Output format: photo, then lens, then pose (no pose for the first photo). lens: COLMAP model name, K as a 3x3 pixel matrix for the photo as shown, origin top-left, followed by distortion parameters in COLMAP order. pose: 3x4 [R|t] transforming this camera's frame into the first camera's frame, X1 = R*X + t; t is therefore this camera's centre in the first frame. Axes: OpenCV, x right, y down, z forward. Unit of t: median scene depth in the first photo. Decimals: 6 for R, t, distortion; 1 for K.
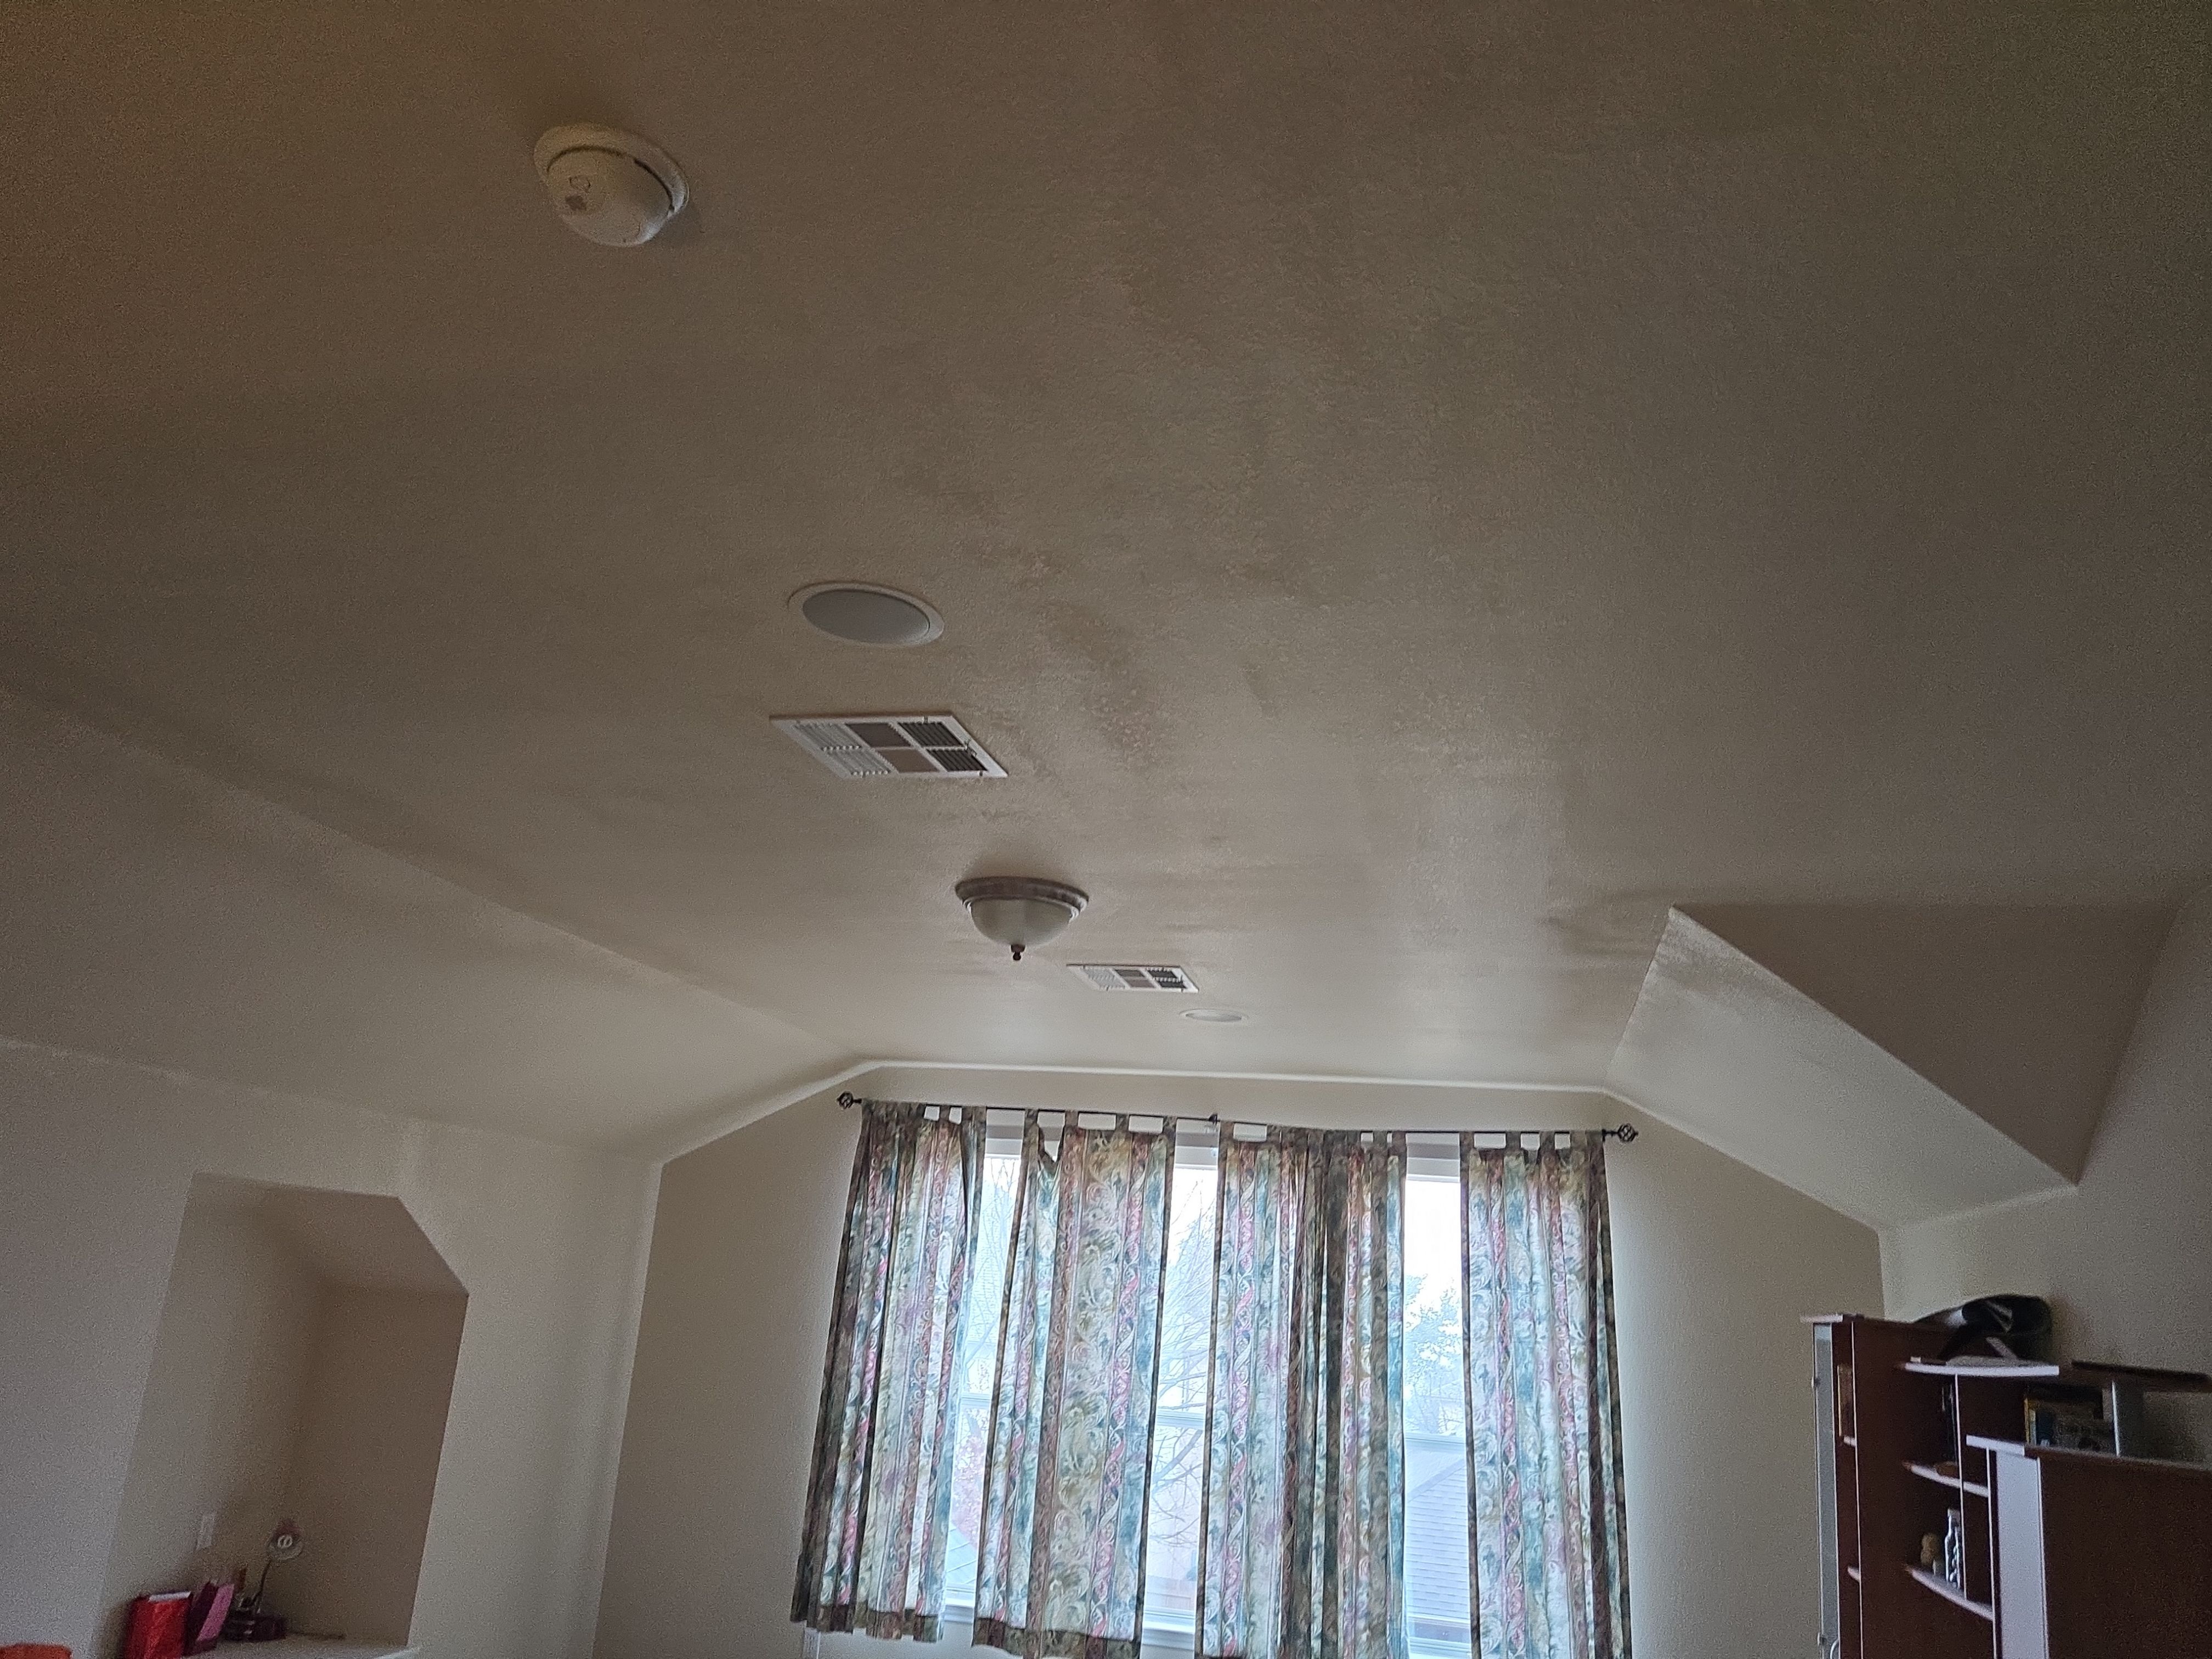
lens RADIAL K [[1618.9, 0, 1106.0], [0, 1618.9, 829.5], [0, 0, 1]] dist [0.072542, -0.092475]
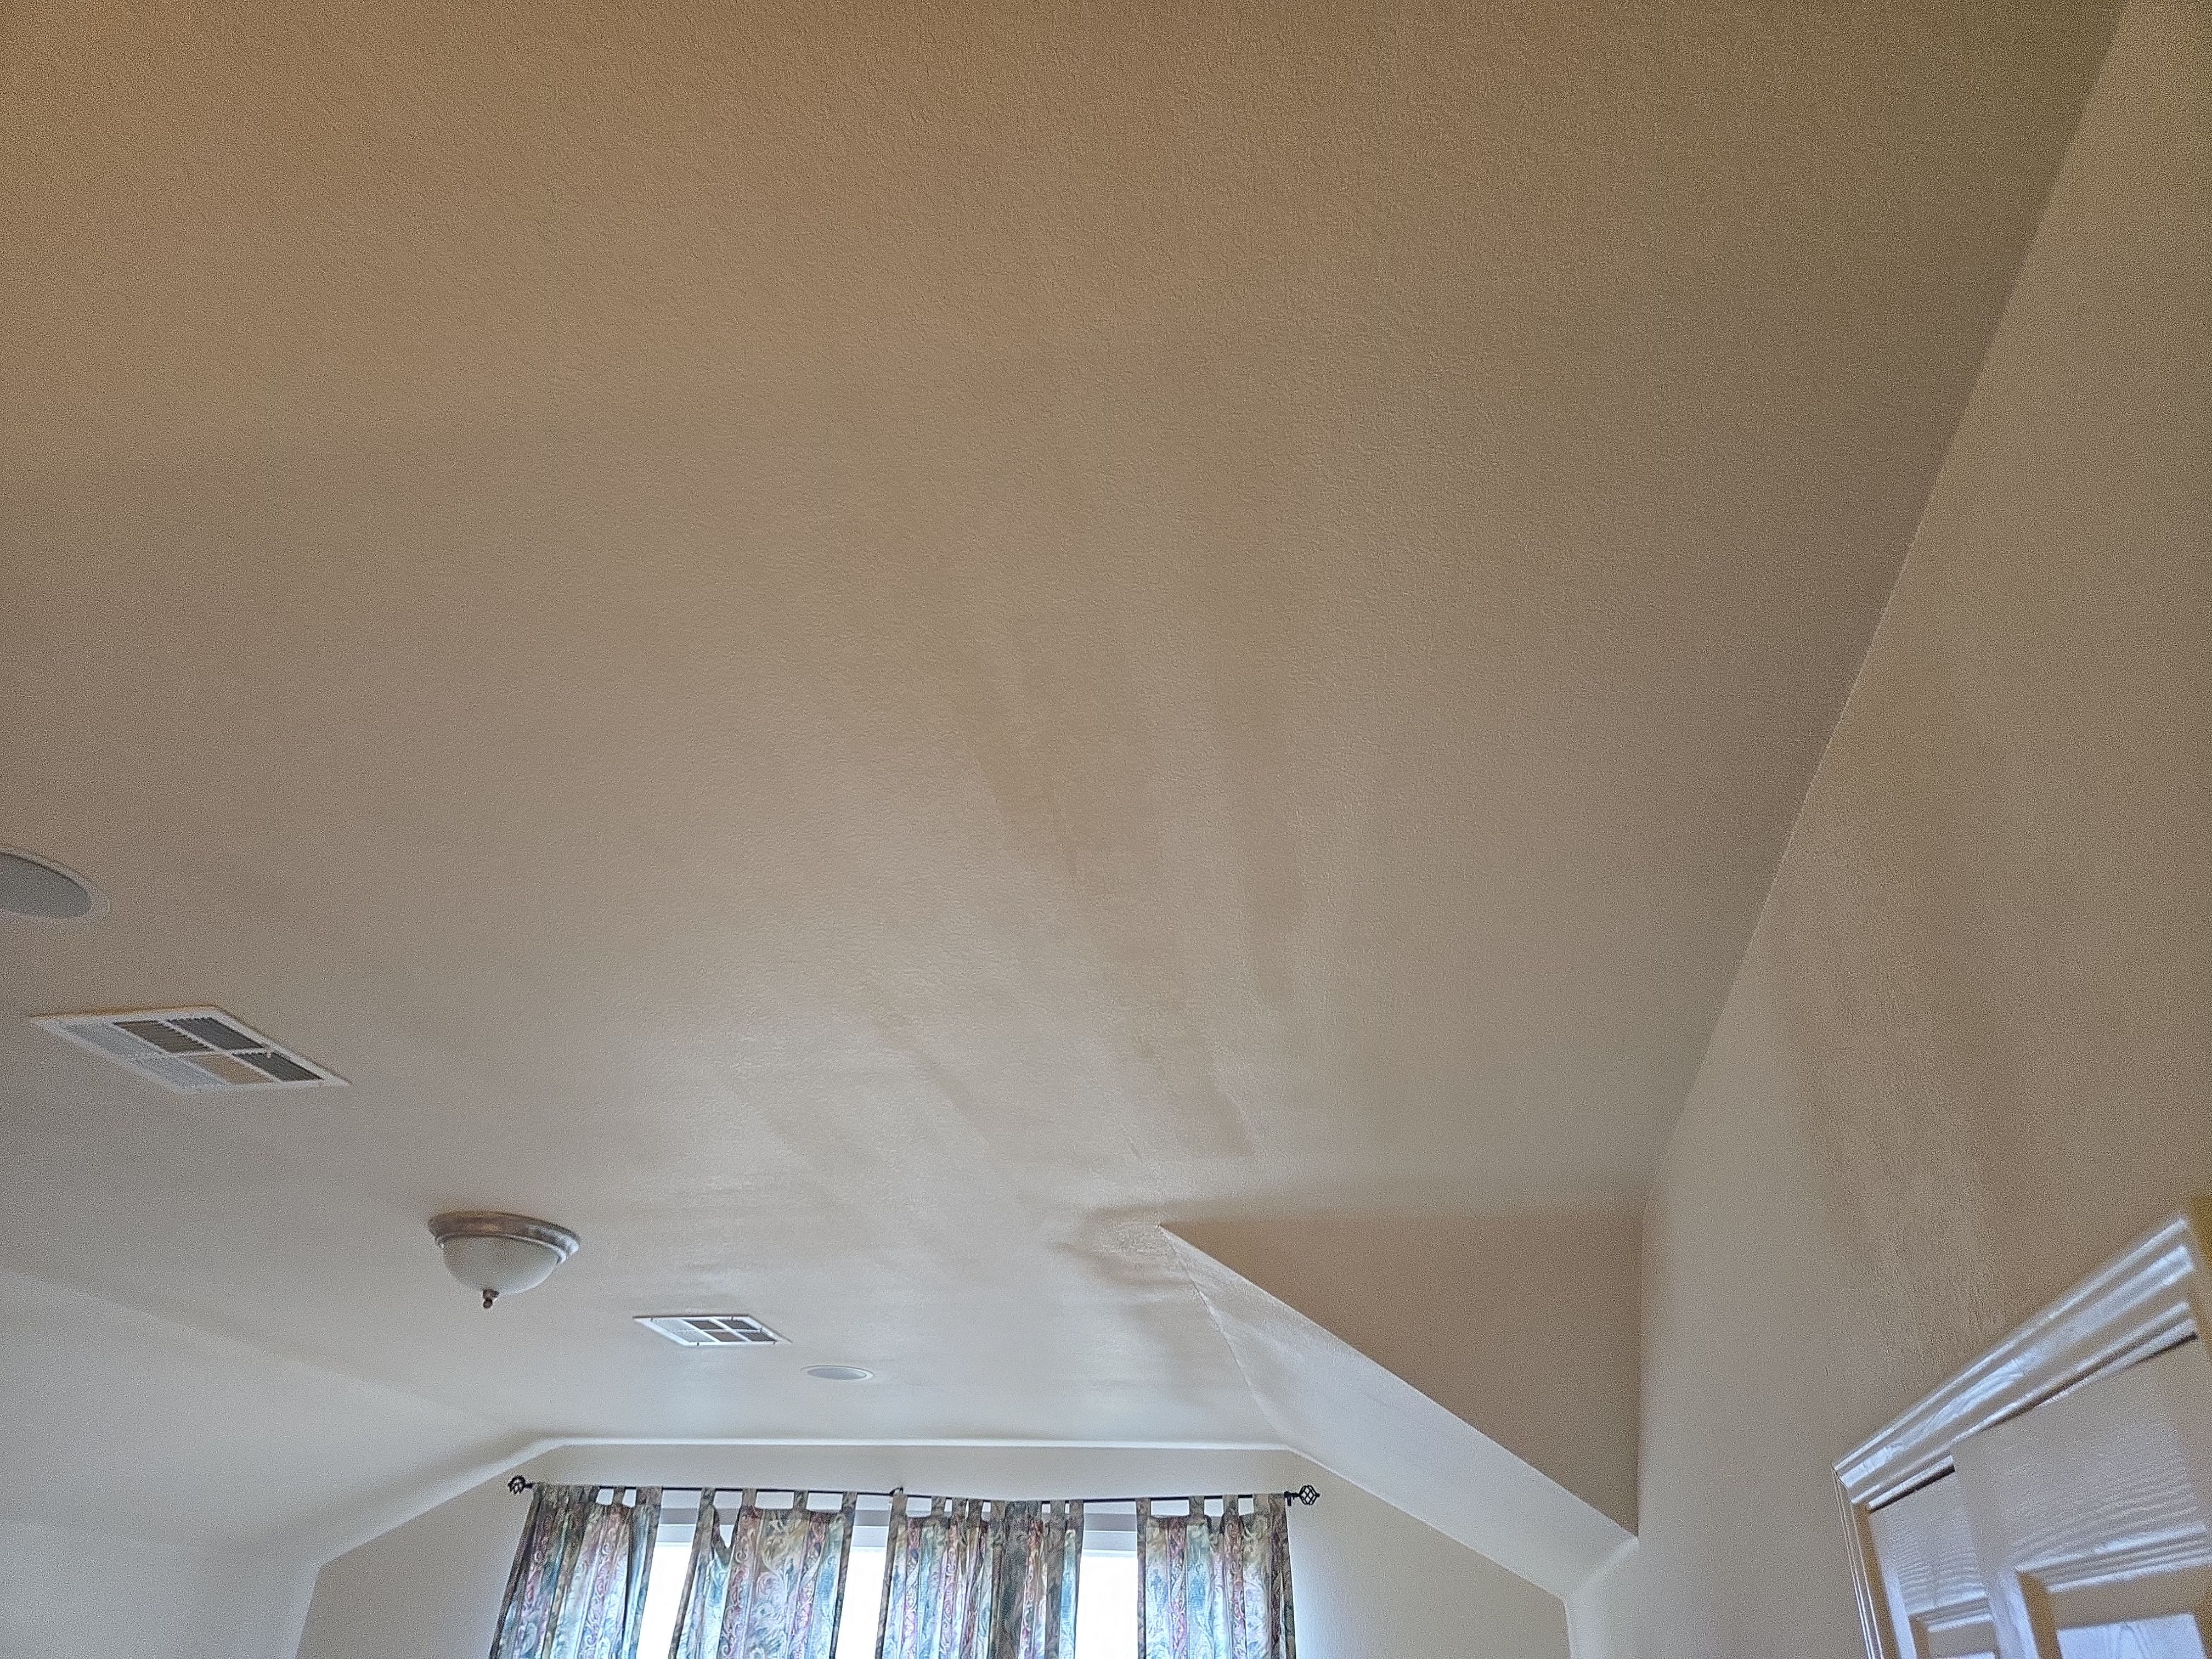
lens RADIAL K [[1471.4, 0, 1106.0], [0, 1471.4, 829.5], [0, 0, 1]] dist [0.027538, -0.003295]
pose [[0.998711, -0.005674, 0.050433, 0.156250], [0.017958, 0.968949, -0.246606, 0.019793], [-0.047468, 0.247194, 0.967803, 0.068537]]
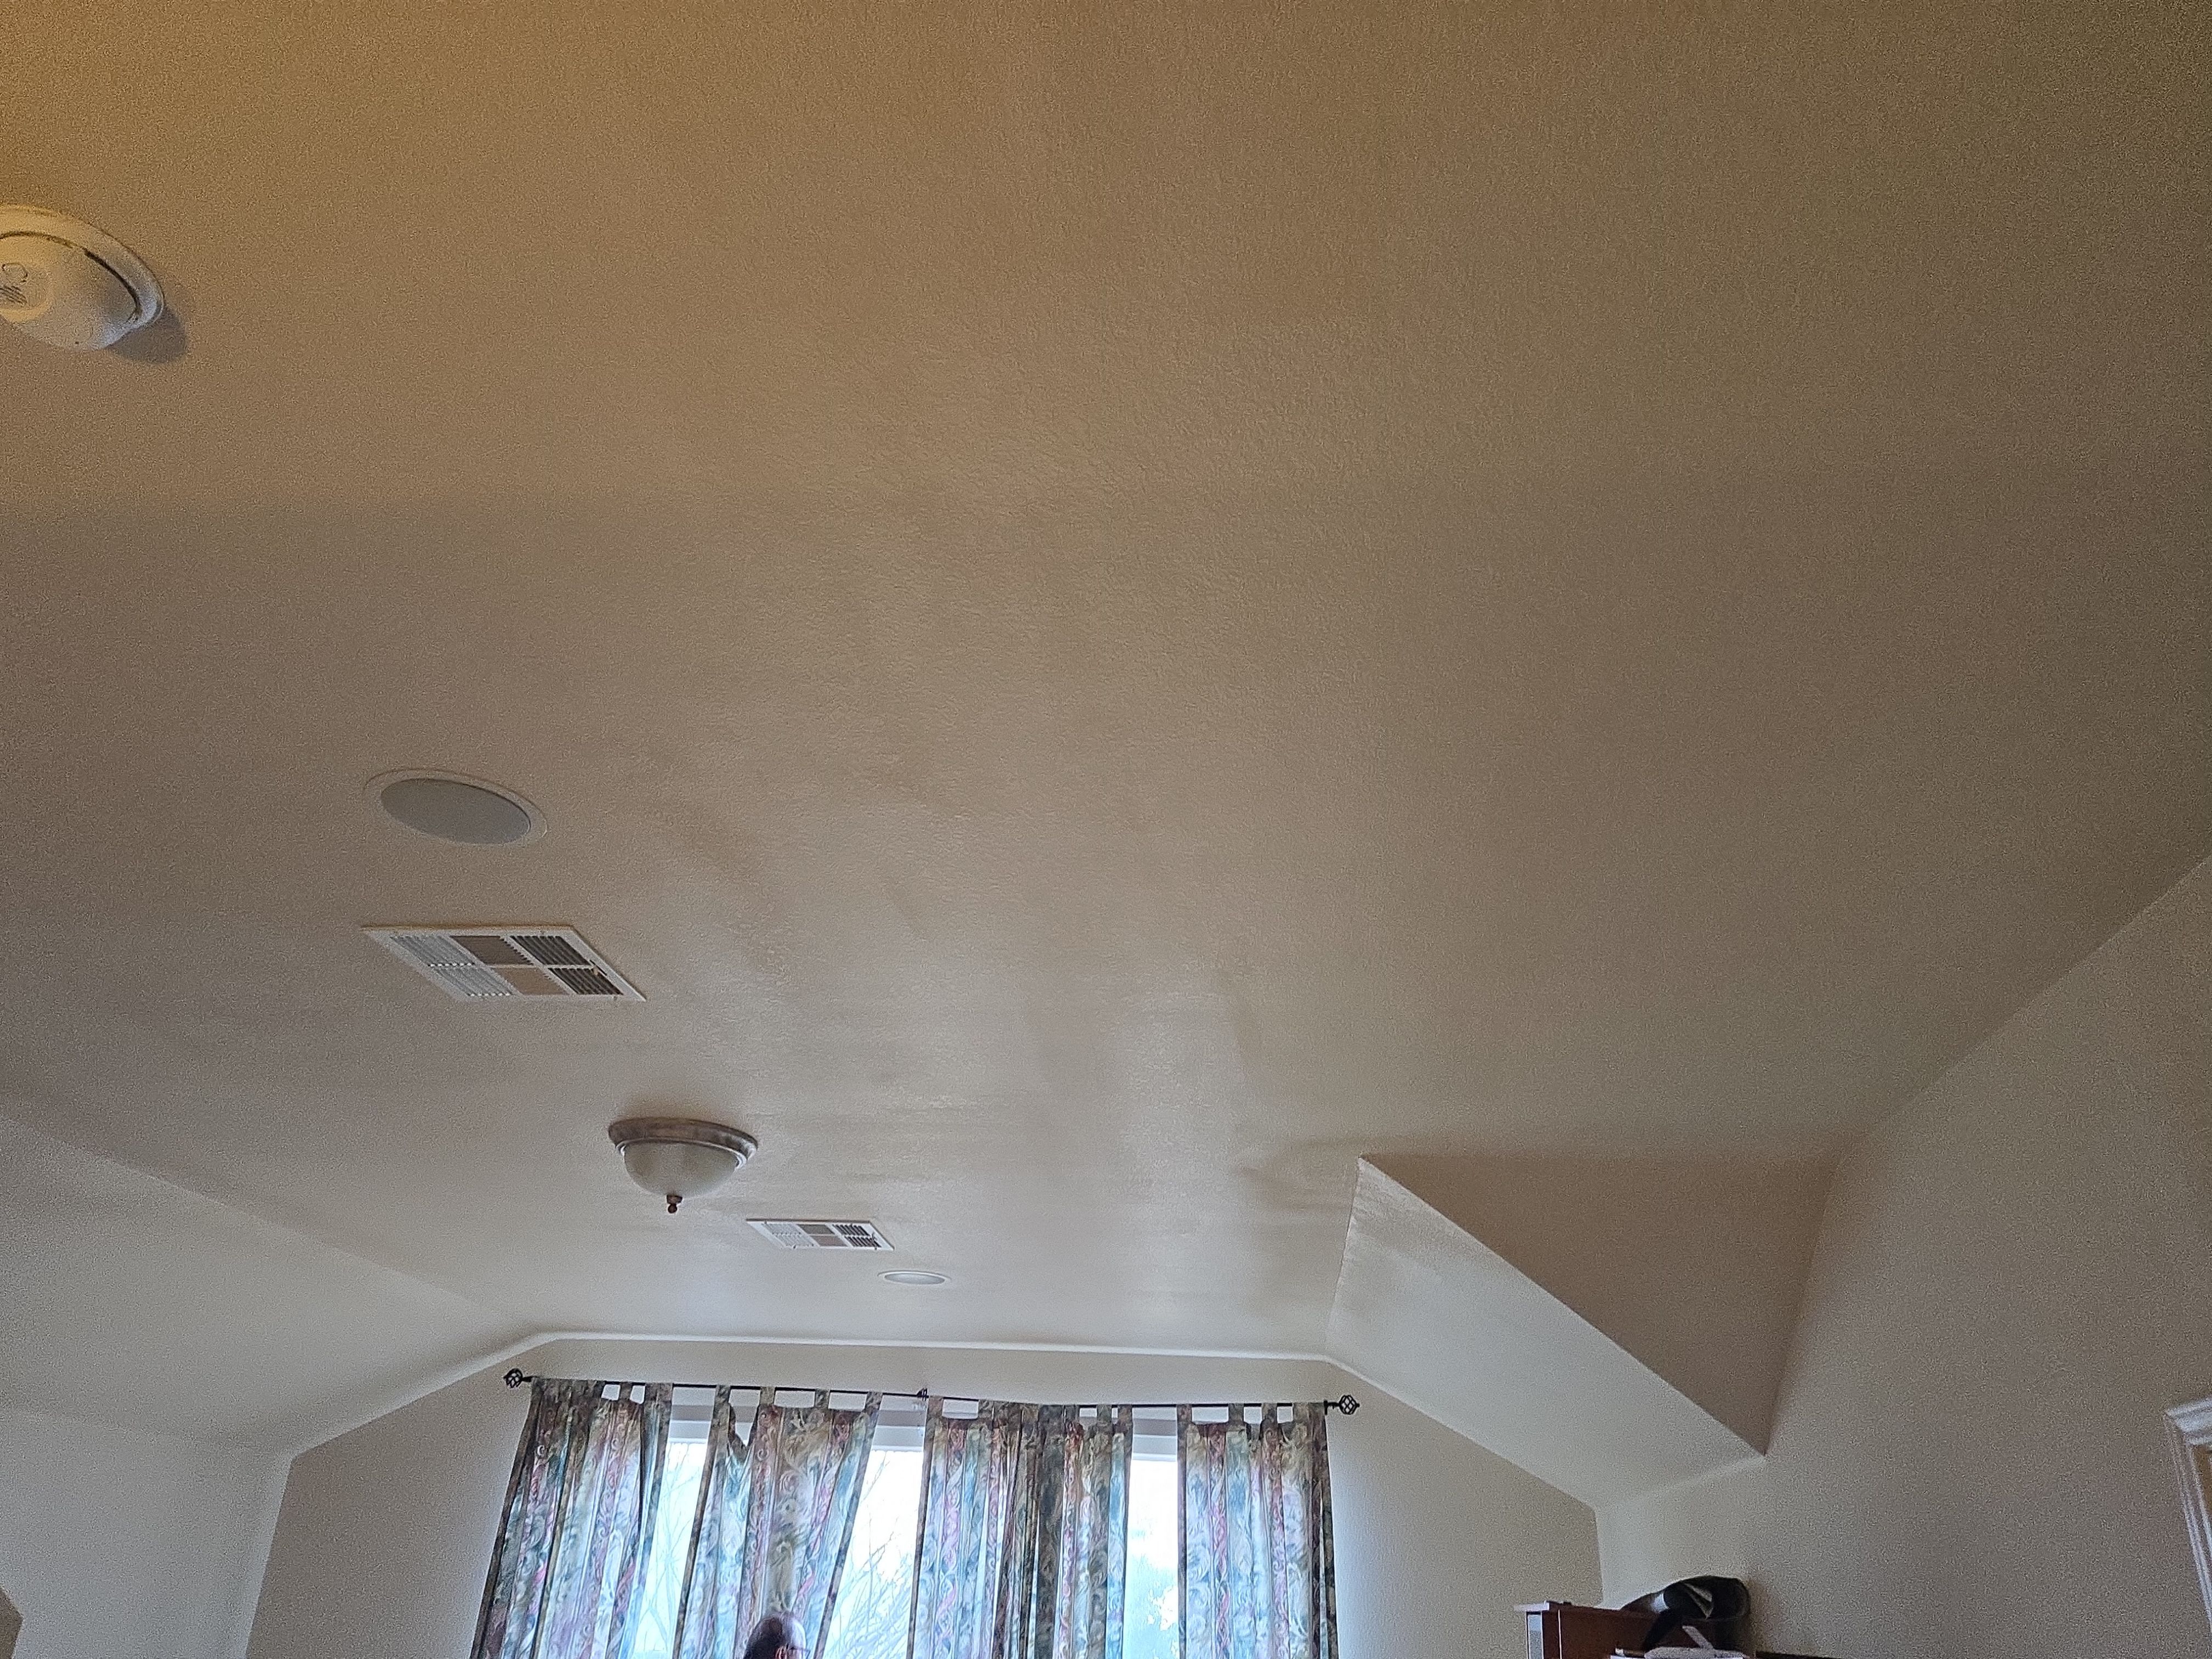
lens RADIAL K [[1618.9, 0, 1106.0], [0, 1618.9, 829.5], [0, 0, 1]] dist [0.072542, -0.092475]
pose [[0.990030, 0.038590, 0.135469, 0.033079], [-0.016795, 0.987220, -0.158479, 0.006165], [-0.139854, 0.154623, 0.978025, 0.025652]]
